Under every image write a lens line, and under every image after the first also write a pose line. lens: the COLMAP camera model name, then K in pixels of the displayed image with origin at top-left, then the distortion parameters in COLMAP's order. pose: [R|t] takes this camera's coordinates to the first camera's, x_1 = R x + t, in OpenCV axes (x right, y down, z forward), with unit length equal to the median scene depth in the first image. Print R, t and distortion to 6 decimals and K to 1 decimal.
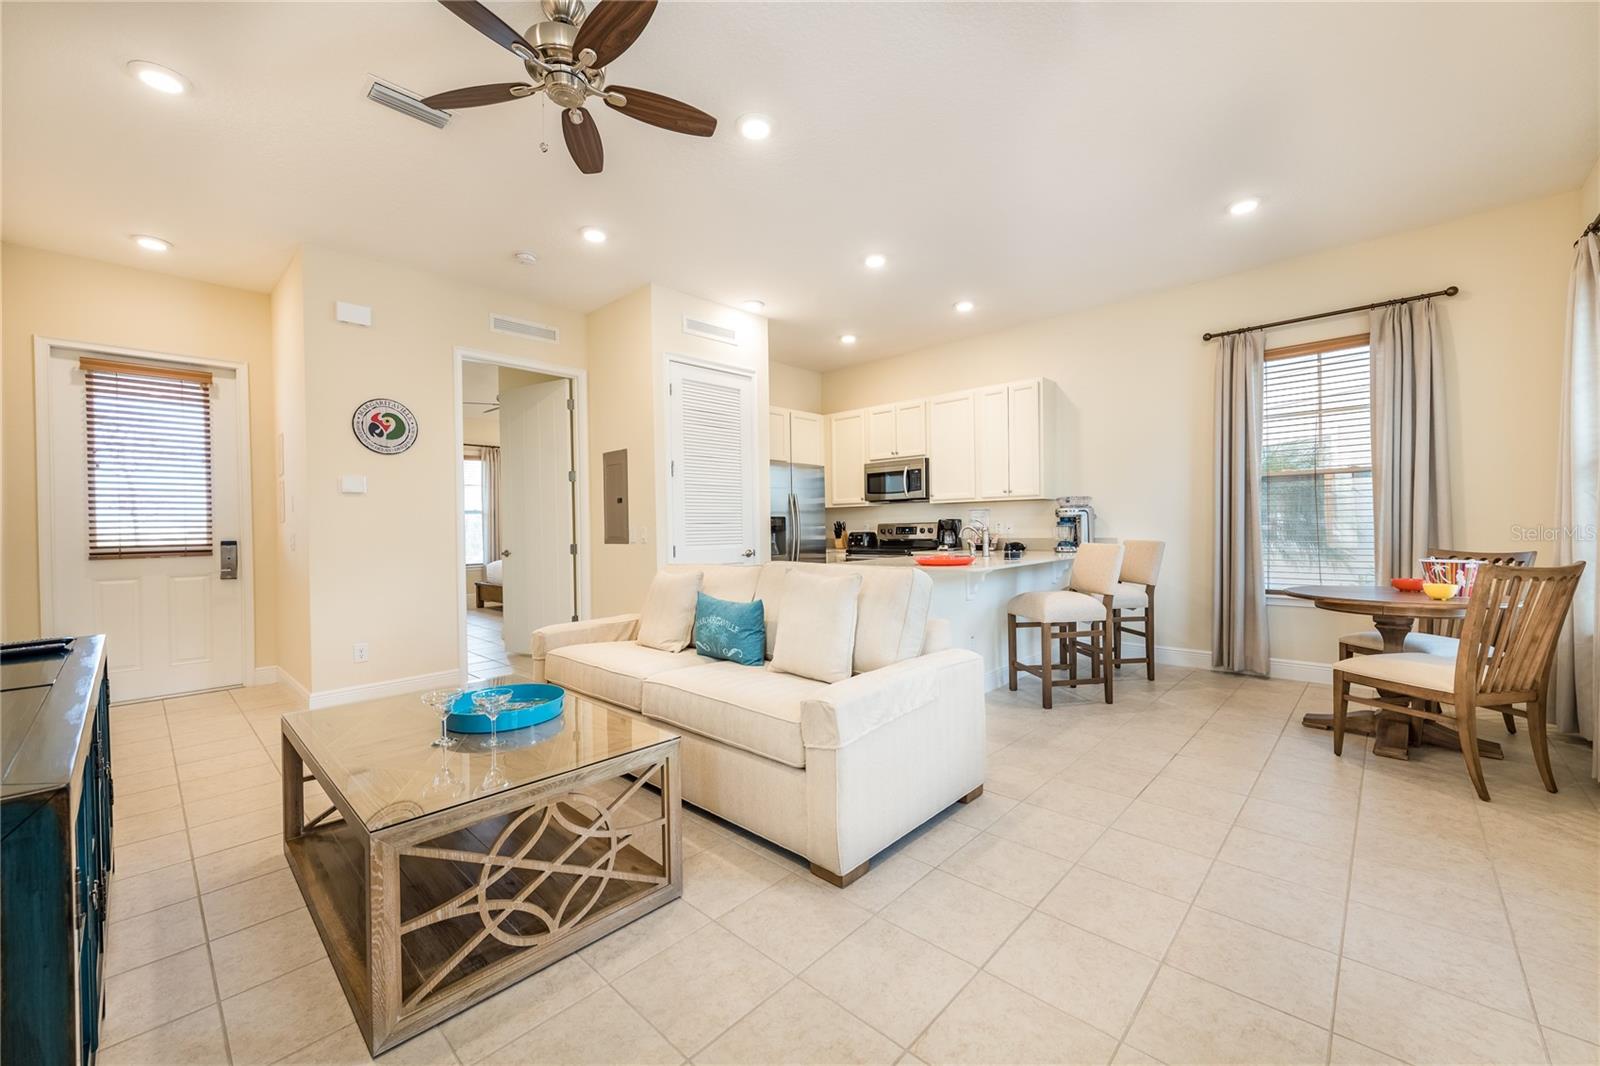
lens RADIAL K [[636.2, 0, 790.9], [0, 636.2, 535.1], [0, 0, 1]] dist [0.004297, -0.002151]
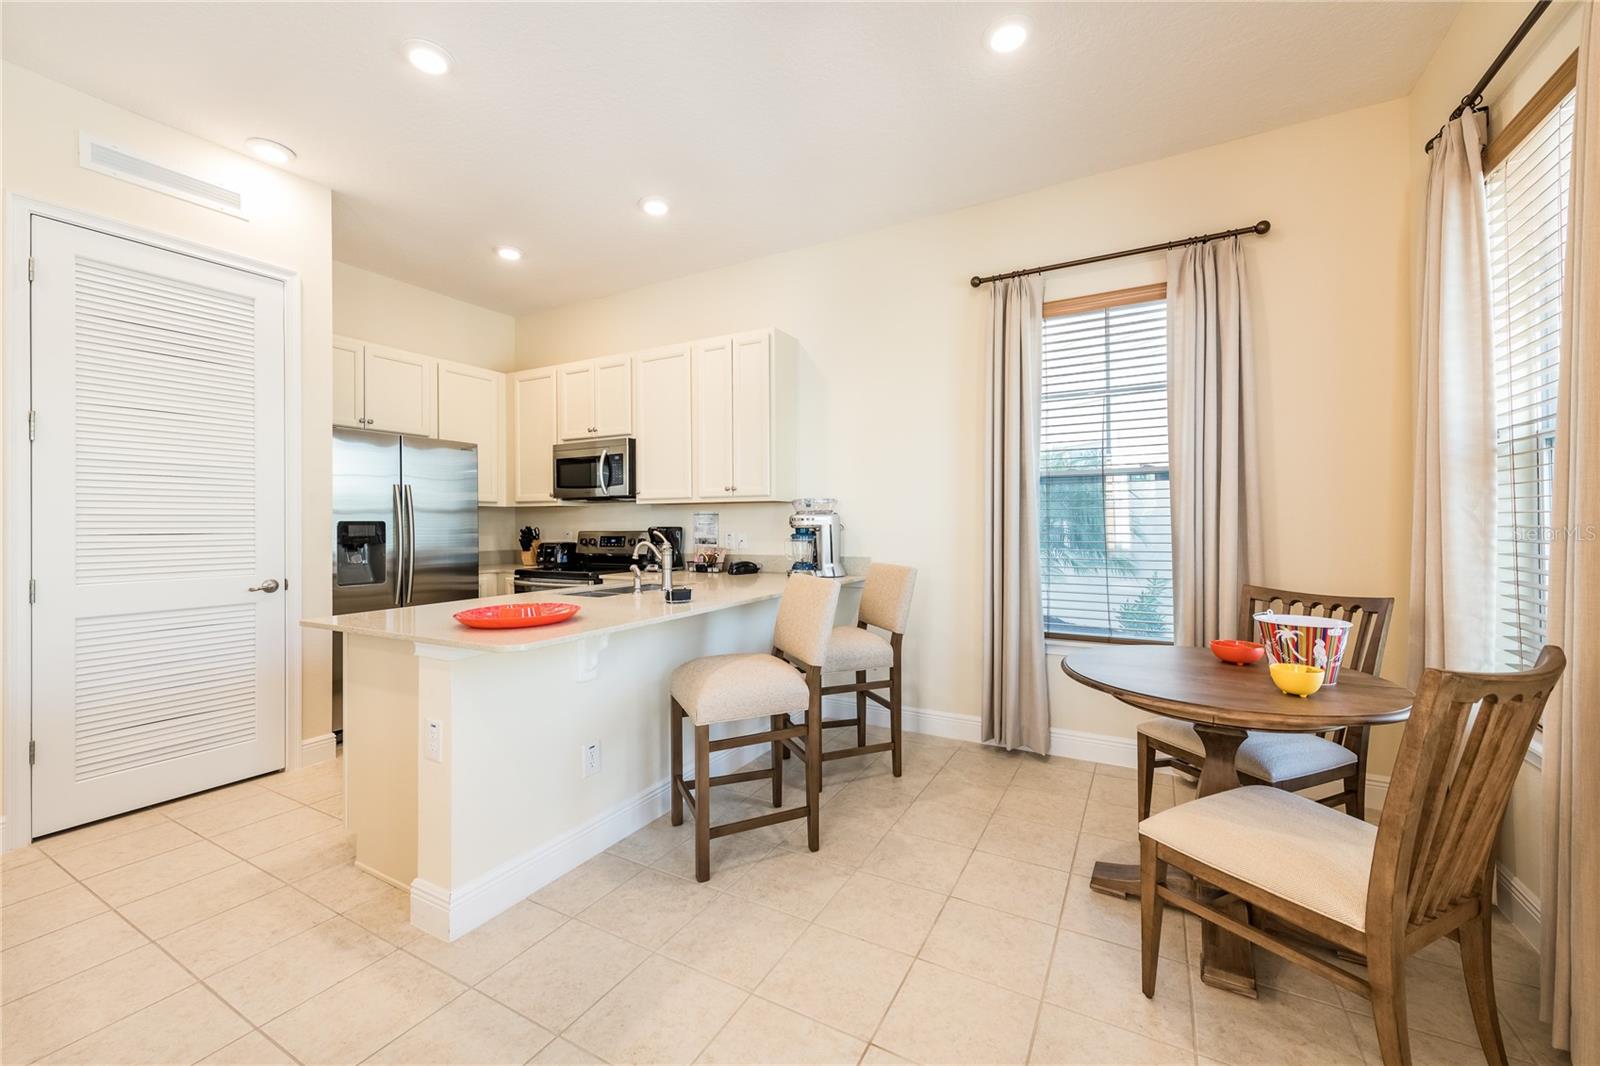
lens RADIAL K [[636.2, 0, 816.8], [0, 636.2, 521.9], [0, 0, 1]] dist [0.004297, -0.002151]
pose [[0.961675, 0.009876, 0.274015, 0.255699], [-0.005673, 0.999854, -0.016126, -0.023353], [-0.274134, 0.013954, 0.961590, 0.323222]]
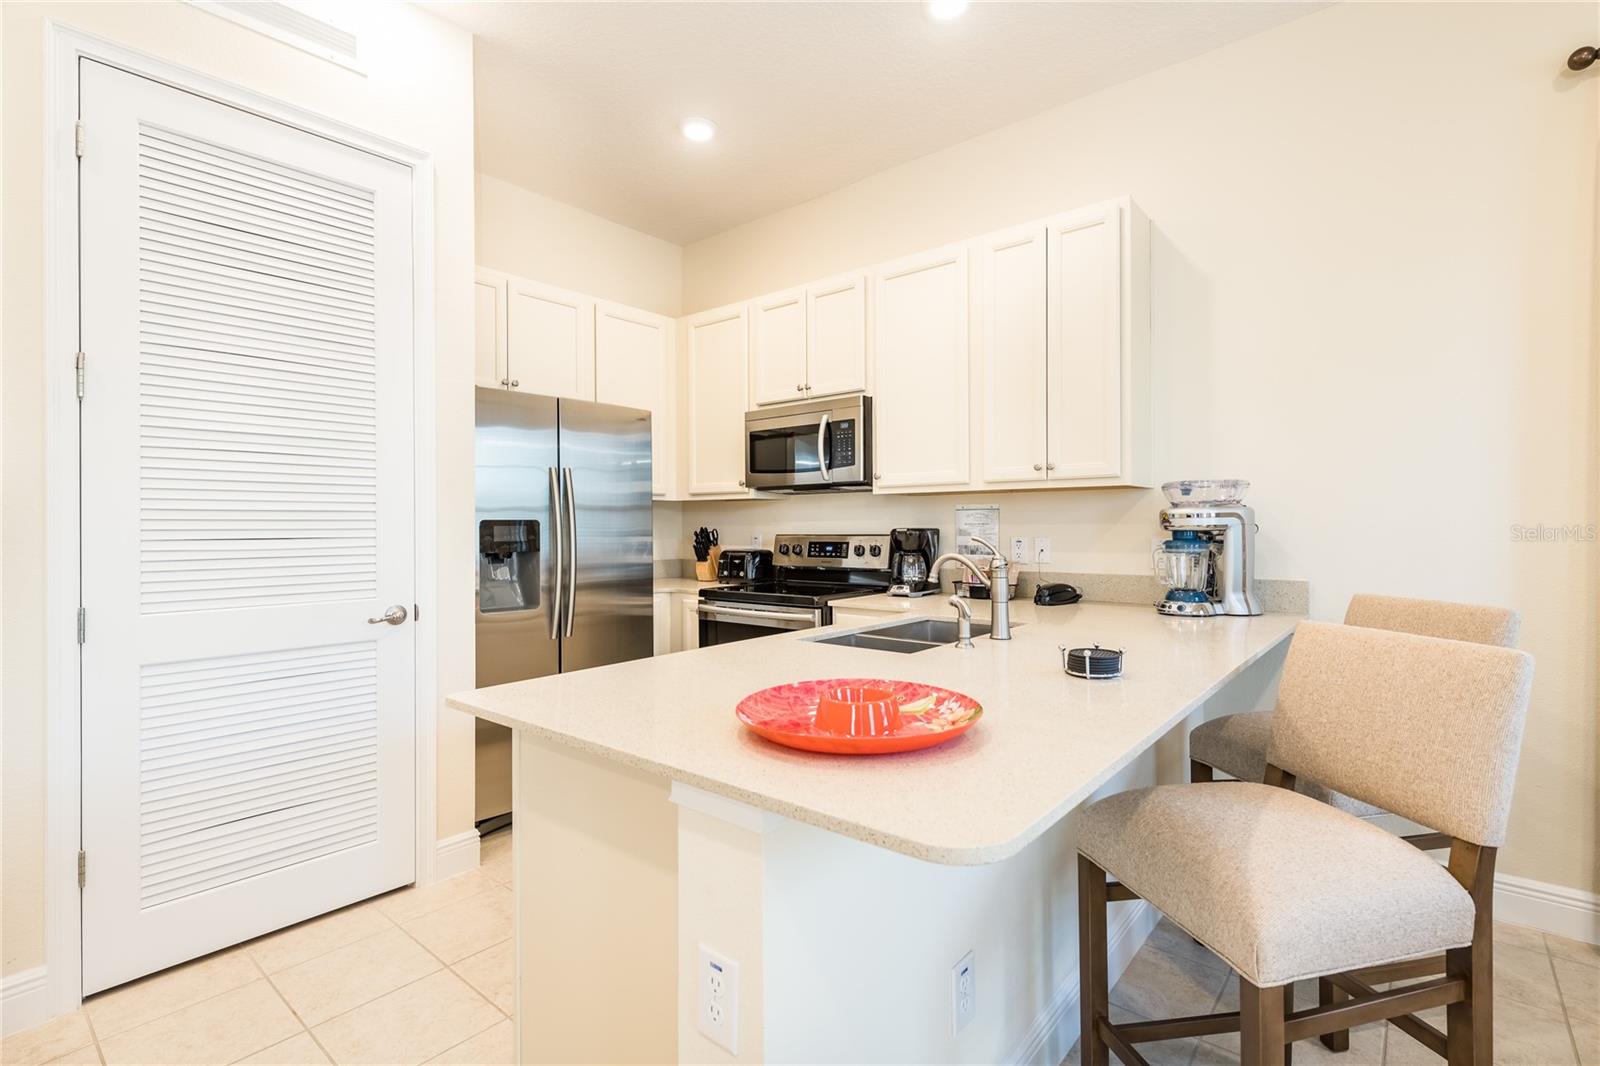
lens RADIAL K [[739.7, 0, 814.2], [0, 739.7, 525.1], [0, 0, 1]] dist [0.001614, -0.000682]
pose [[0.996360, 0.009105, 0.084763, 0.152564], [-0.008091, 0.999892, -0.012294, -0.023496], [-0.084865, 0.011563, 0.996325, 0.545824]]
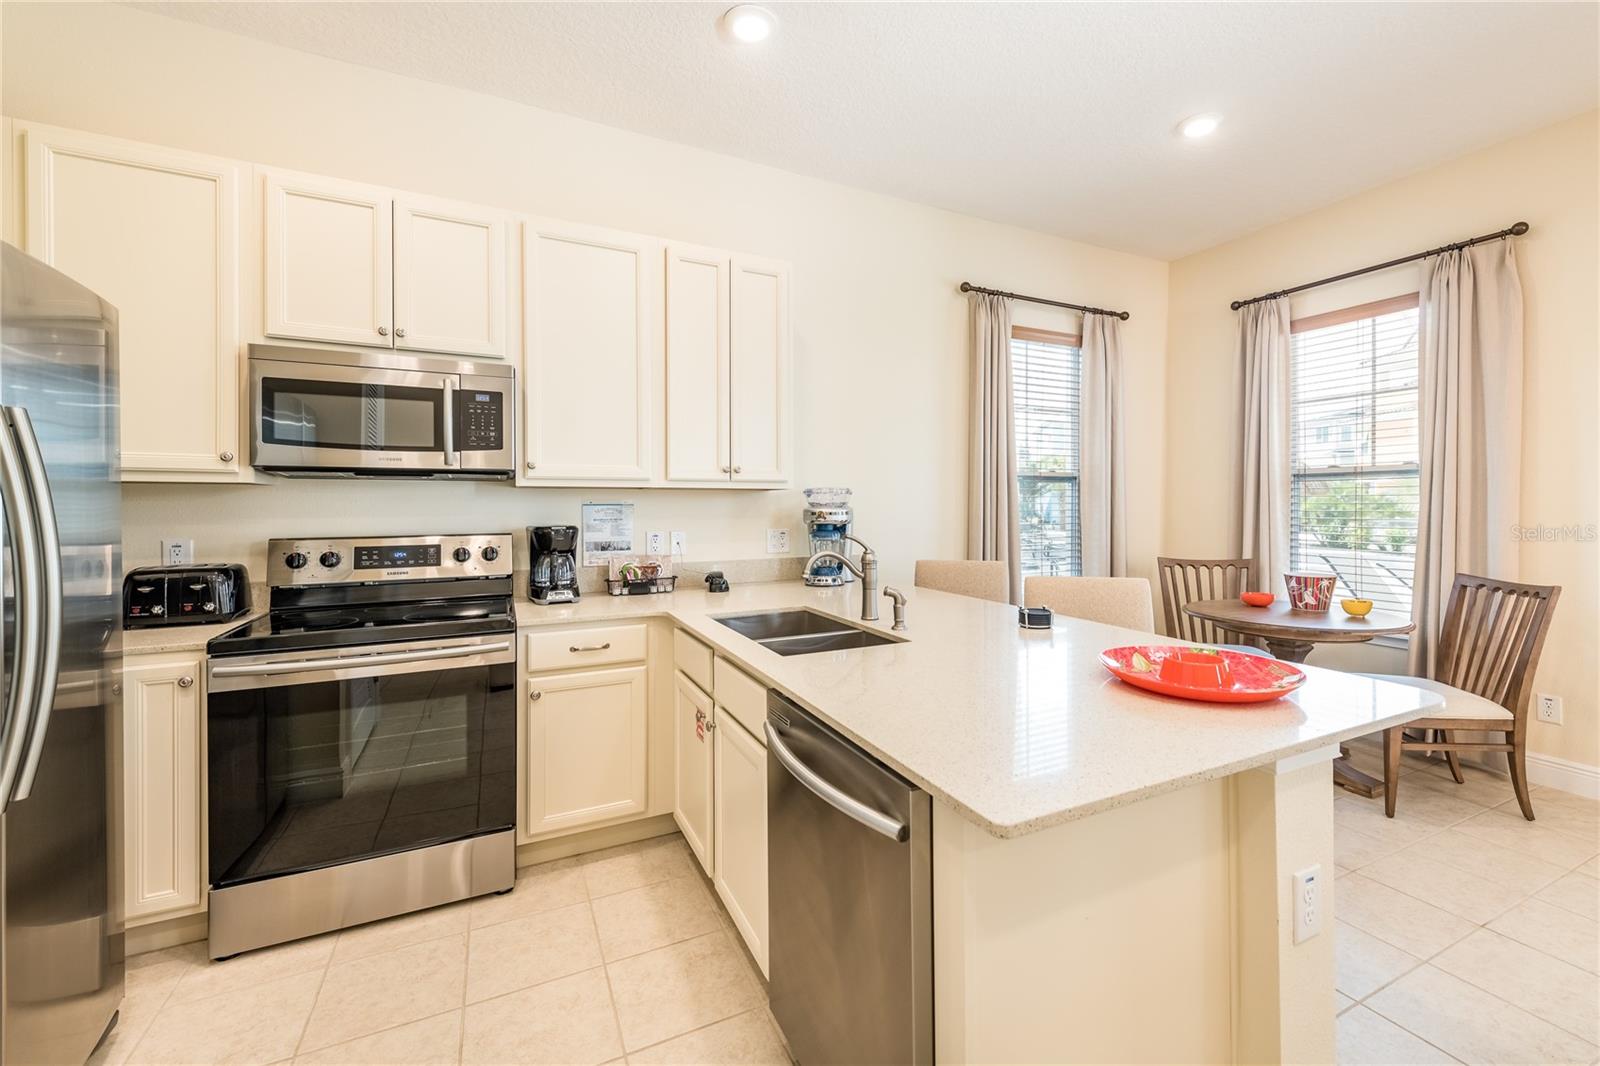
lens RADIAL K [[636.2, 0, 814.9], [0, 636.2, 520.4], [0, 0, 1]] dist [0.004297, -0.002151]
pose [[0.328237, -0.004959, 0.944583, -0.104261], [0.010850, 0.999940, 0.001479, -0.031834], [-0.944533, 0.009763, 0.328271, 0.821432]]
